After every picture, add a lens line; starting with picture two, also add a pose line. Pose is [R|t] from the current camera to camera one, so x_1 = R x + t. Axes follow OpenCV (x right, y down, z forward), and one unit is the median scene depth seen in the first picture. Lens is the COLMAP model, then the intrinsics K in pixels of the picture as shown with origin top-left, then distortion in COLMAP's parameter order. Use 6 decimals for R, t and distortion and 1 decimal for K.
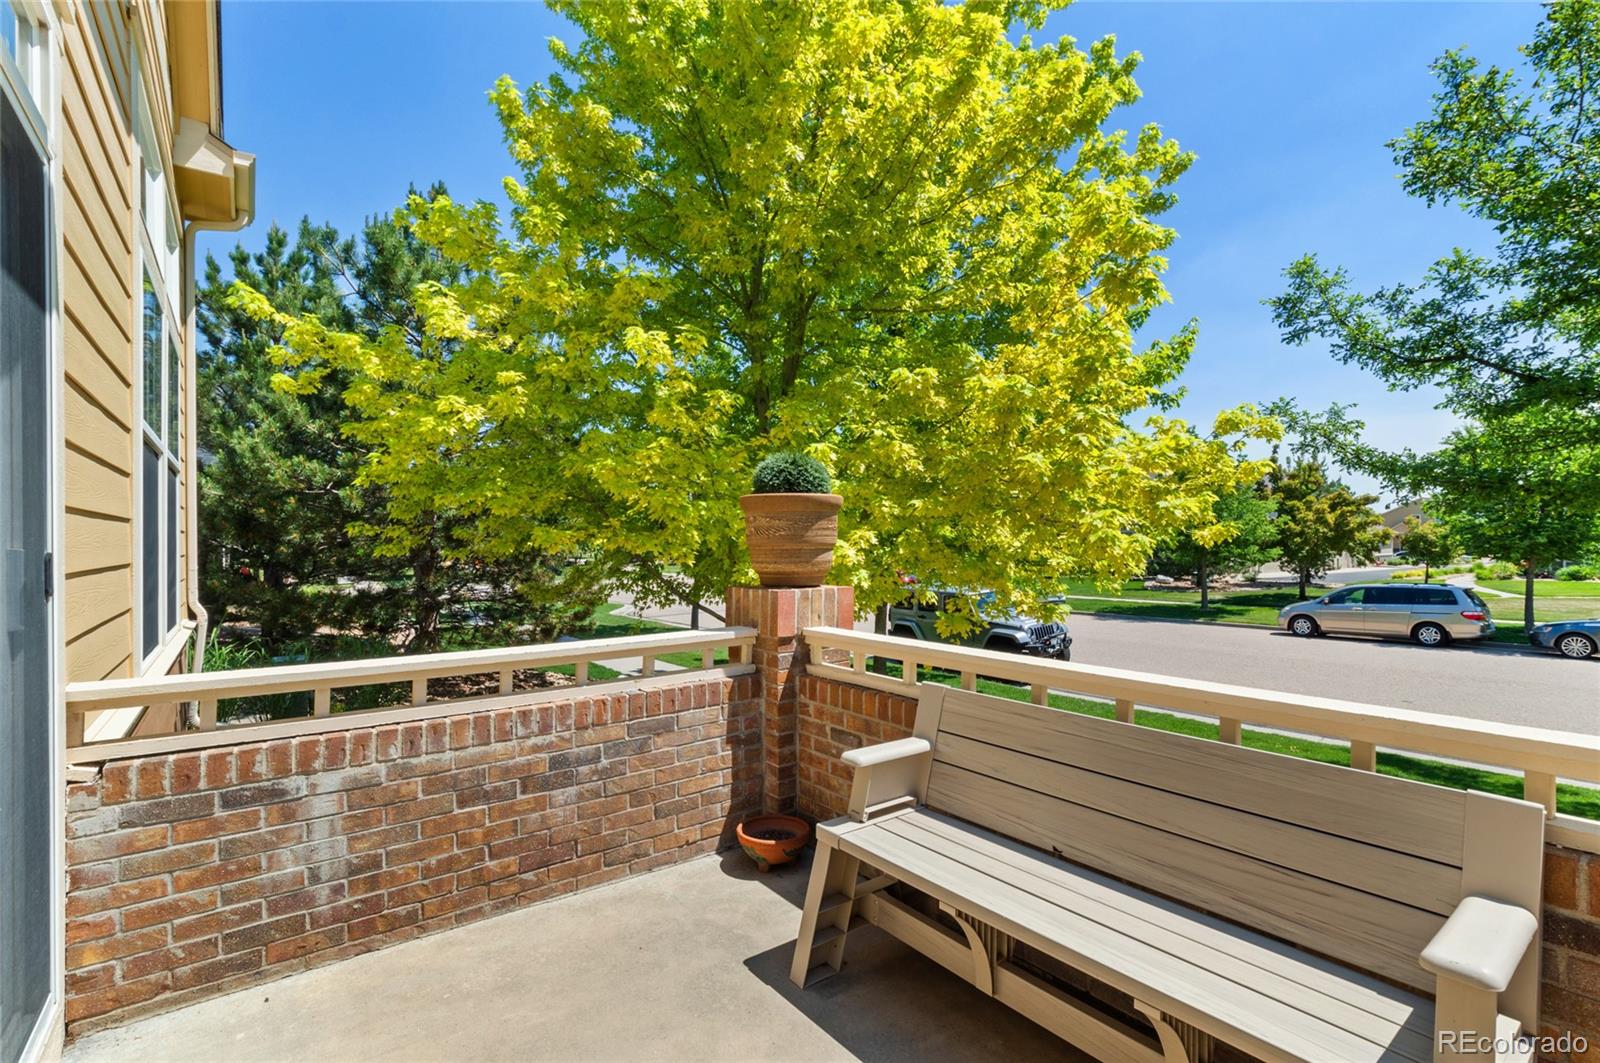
lens RADIAL K [[725.4, 0, 804.7], [0, 725.4, 538.9], [0, 0, 1]] dist [-0.002959, -0.000666]
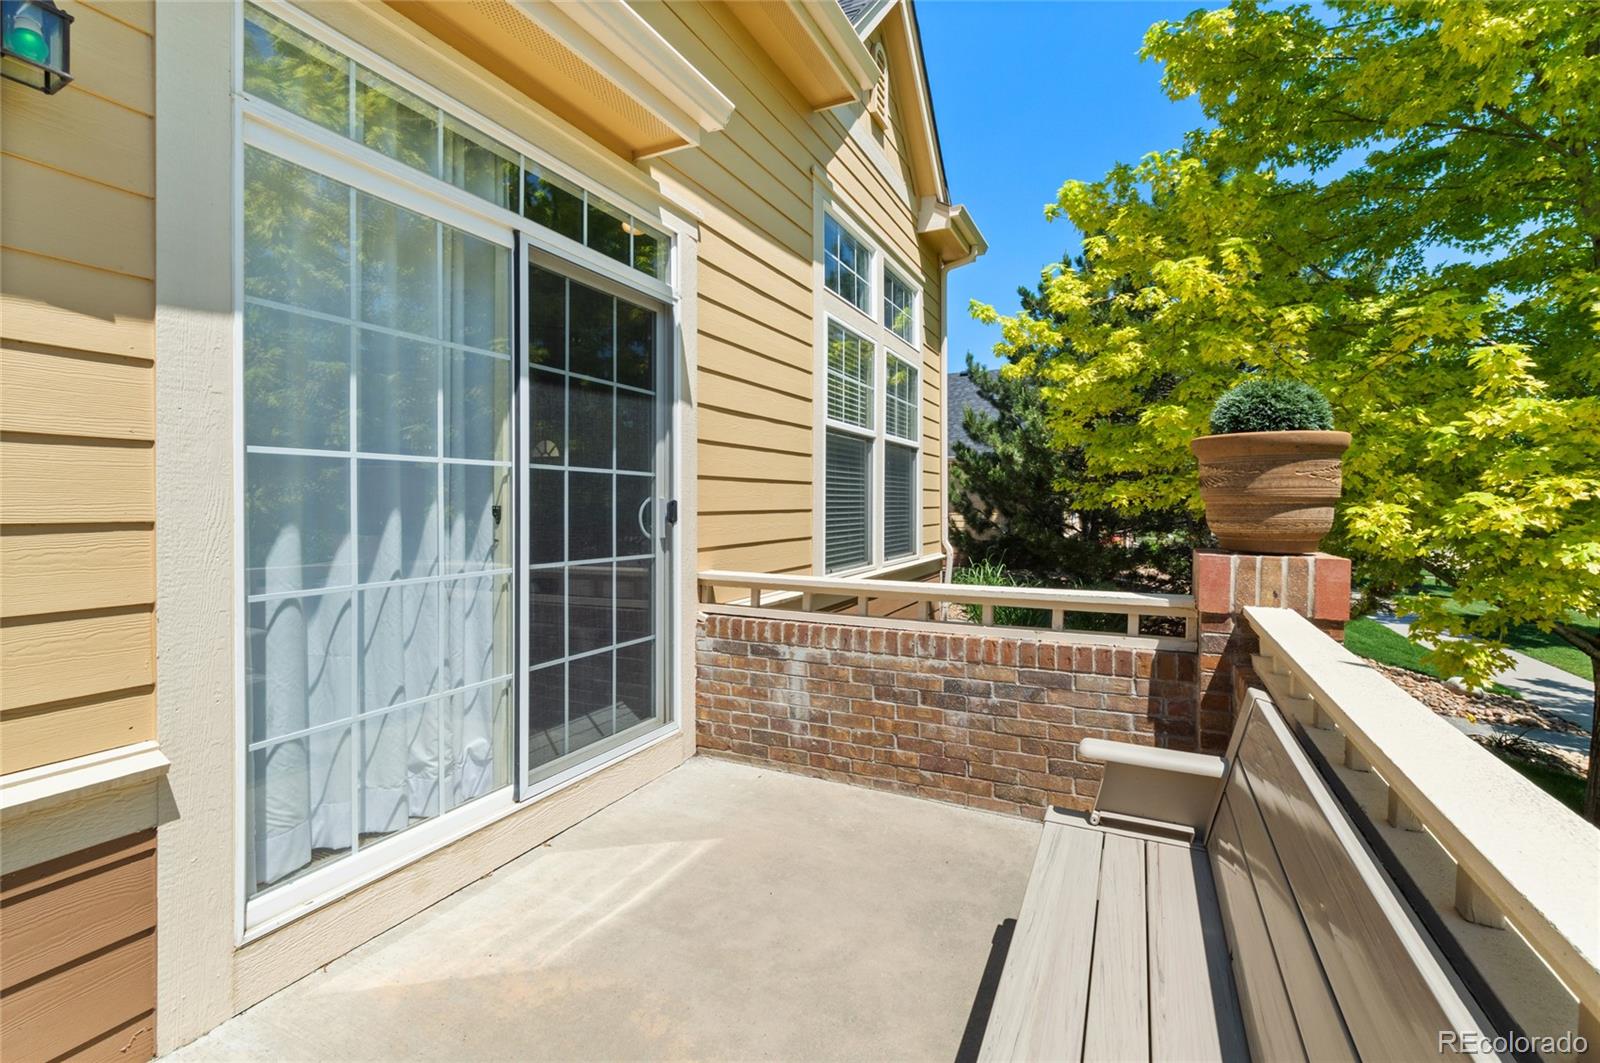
lens RADIAL K [[725.4, 0, 795.1], [0, 725.4, 499.4], [0, 0, 1]] dist [-0.002959, -0.000666]
pose [[0.451617, 0.003576, -0.892205, 0.592872], [-0.000568, 0.999993, 0.003720, 0.007391], [0.892212, -0.001173, 0.451616, 0.268286]]
